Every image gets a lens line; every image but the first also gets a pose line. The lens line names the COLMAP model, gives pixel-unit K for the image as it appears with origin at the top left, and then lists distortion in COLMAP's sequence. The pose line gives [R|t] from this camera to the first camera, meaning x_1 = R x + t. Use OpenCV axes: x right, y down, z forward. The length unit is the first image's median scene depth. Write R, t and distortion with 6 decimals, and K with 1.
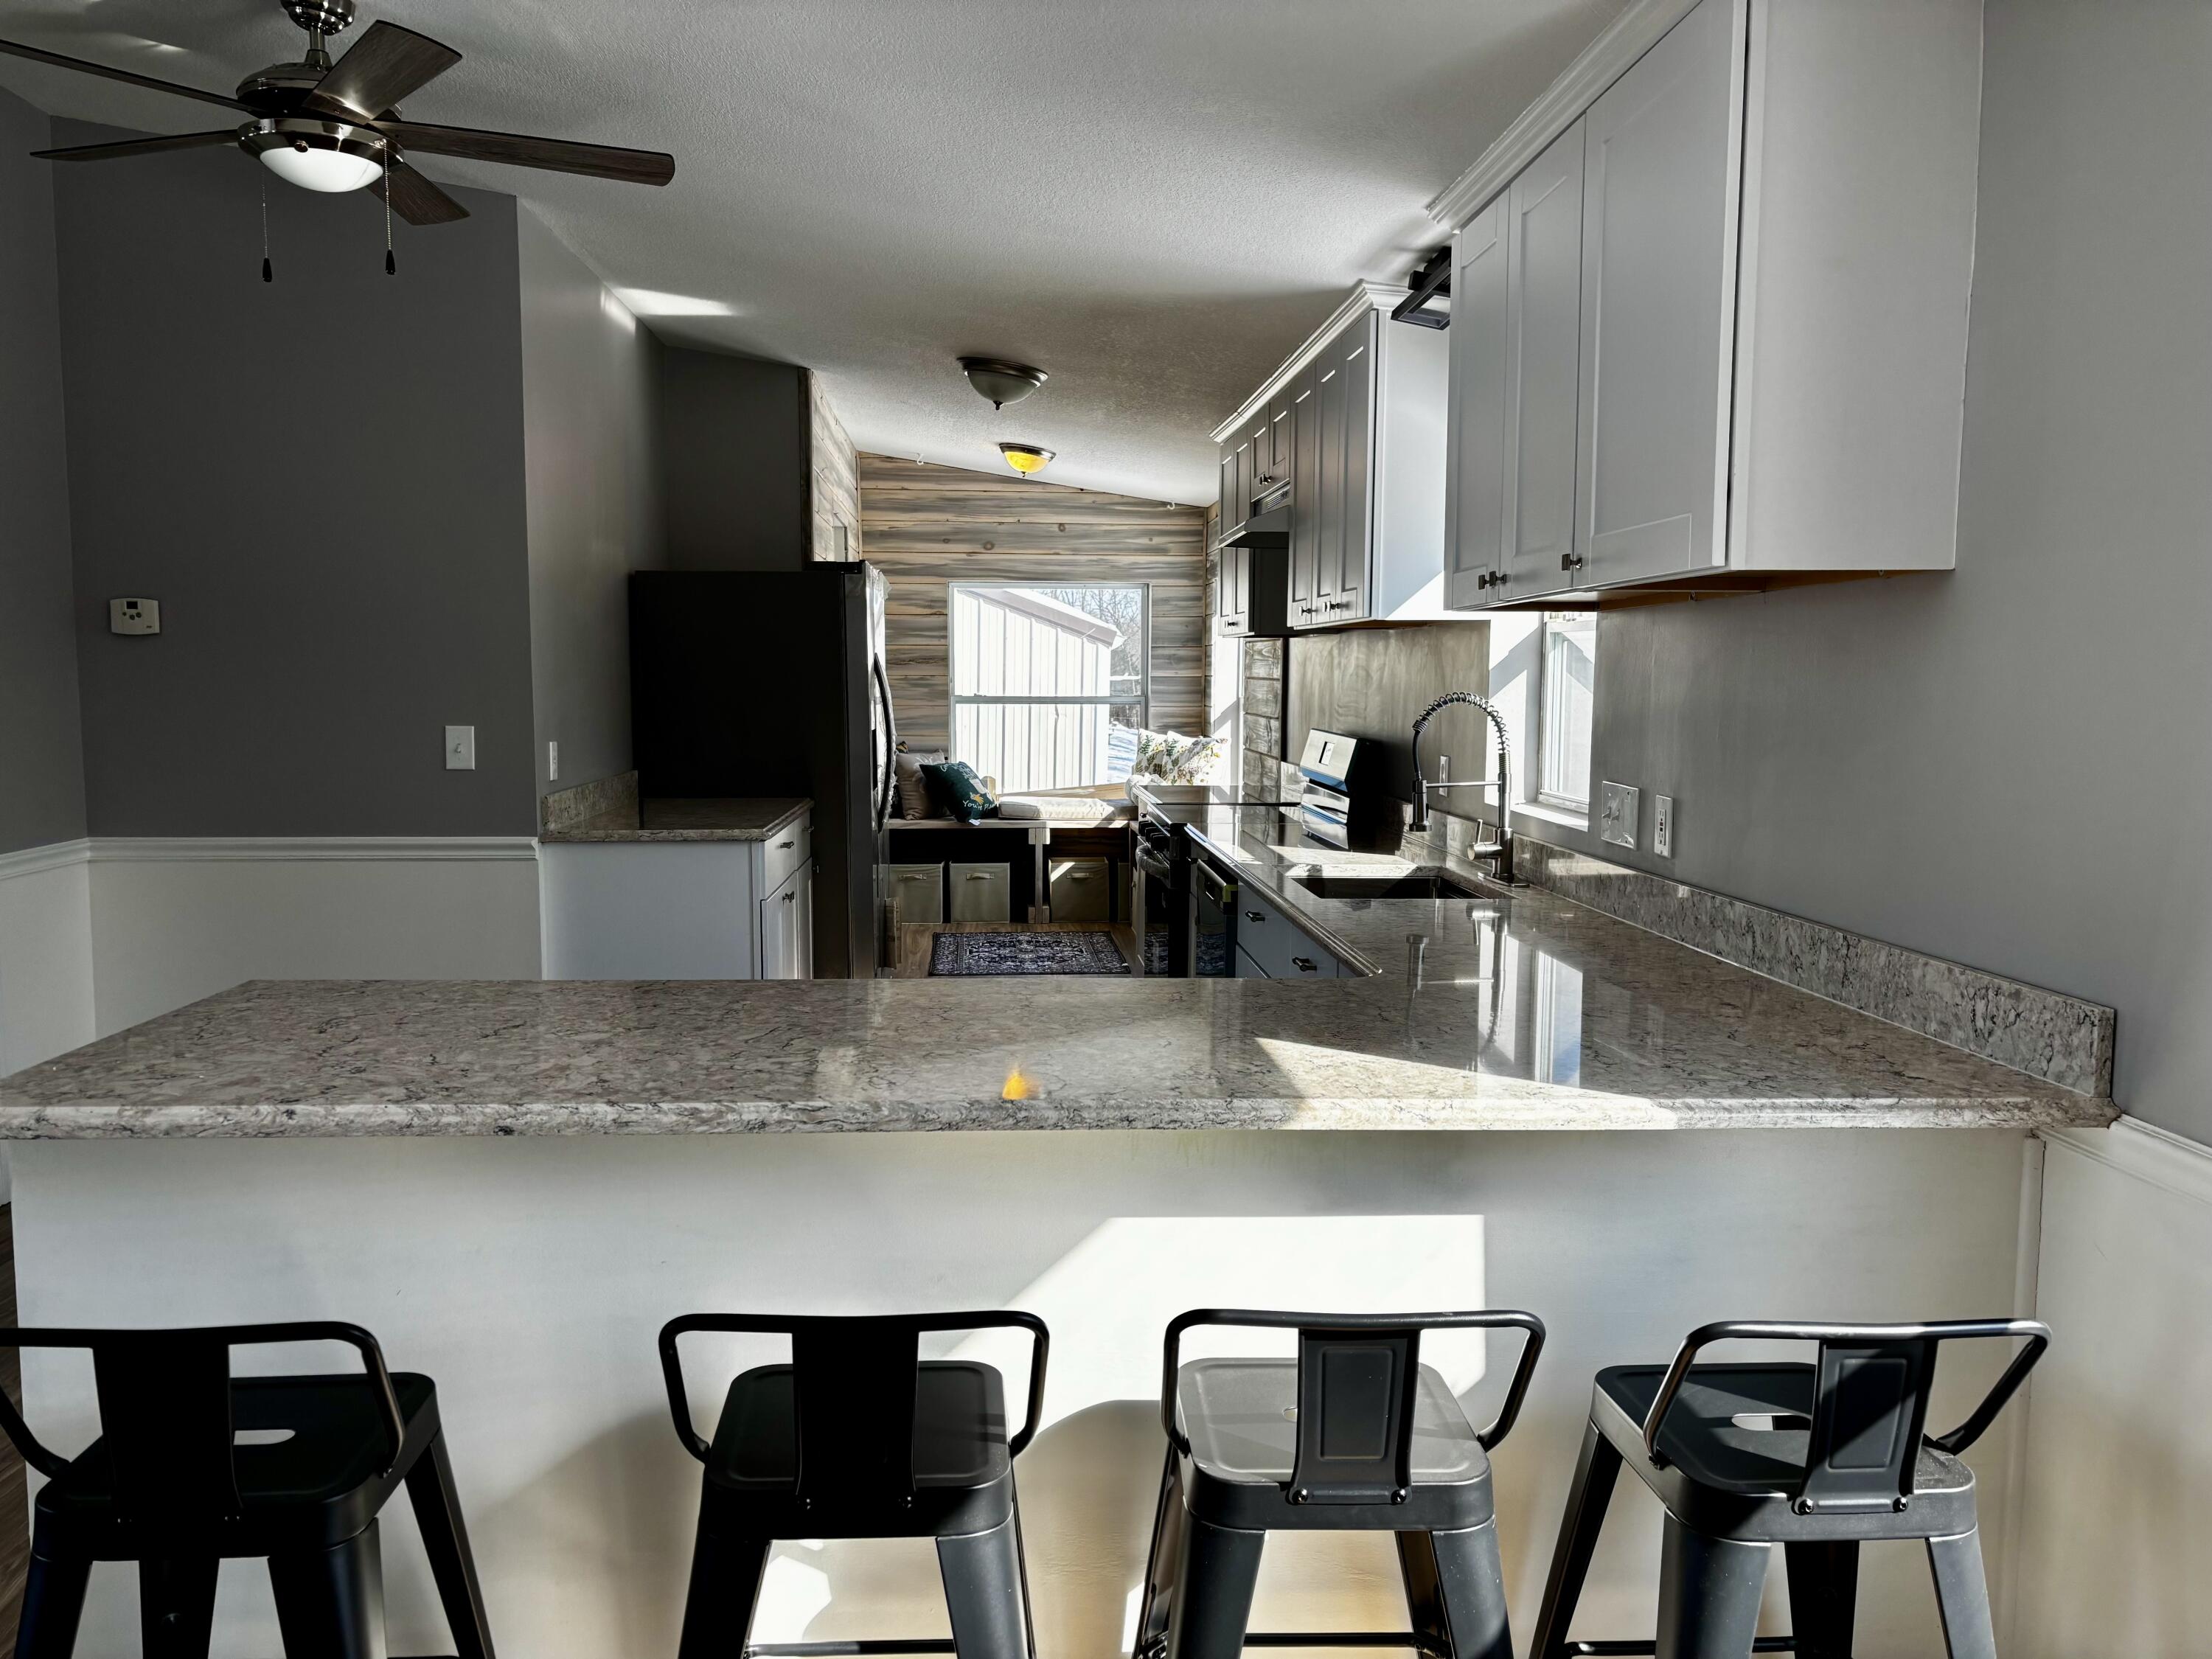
lens RADIAL K [[1655.2, 0, 1100.3], [0, 1655.2, 841.9], [0, 0, 1]] dist [0.040321, -0.052263]
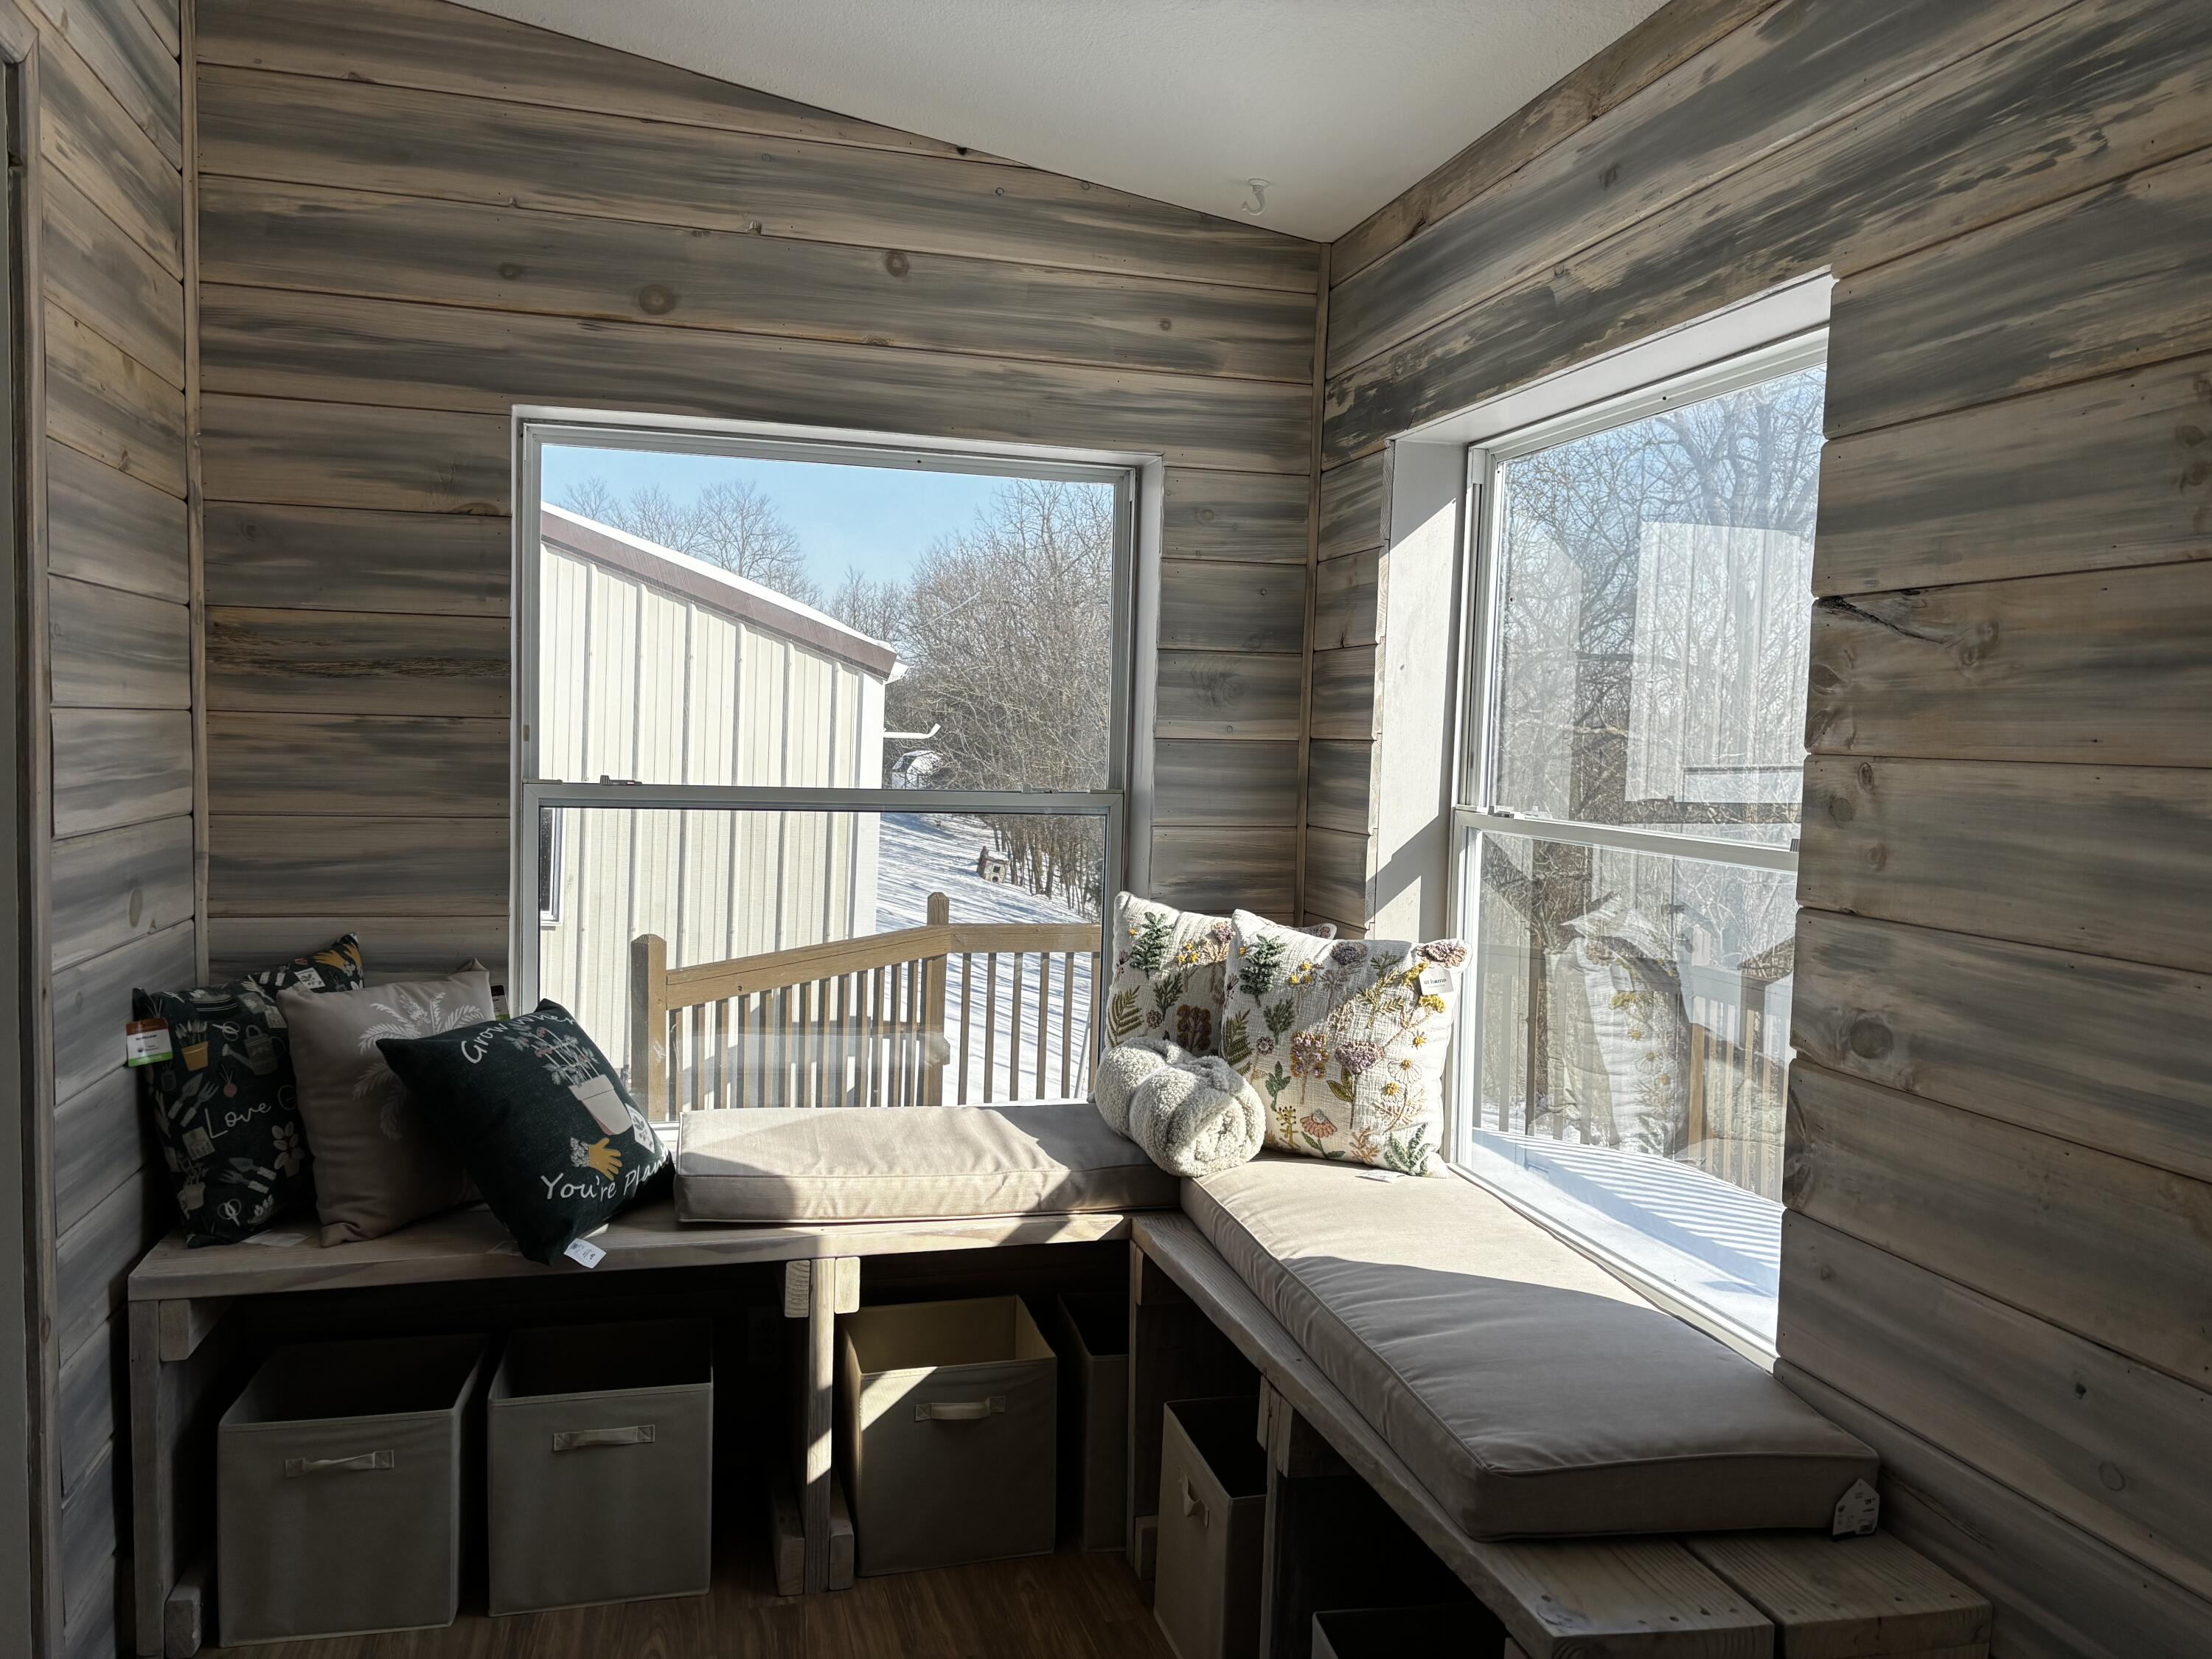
lens RADIAL K [[1655.2, 0, 1129.0], [0, 1655.2, 816.5], [0, 0, 1]] dist [0.040321, -0.052263]
pose [[0.977881, 0.012610, 0.208783, -0.044962], [-0.001703, 0.998628, -0.052341, -0.067291], [-0.209156, 0.050828, 0.976560, 0.686522]]
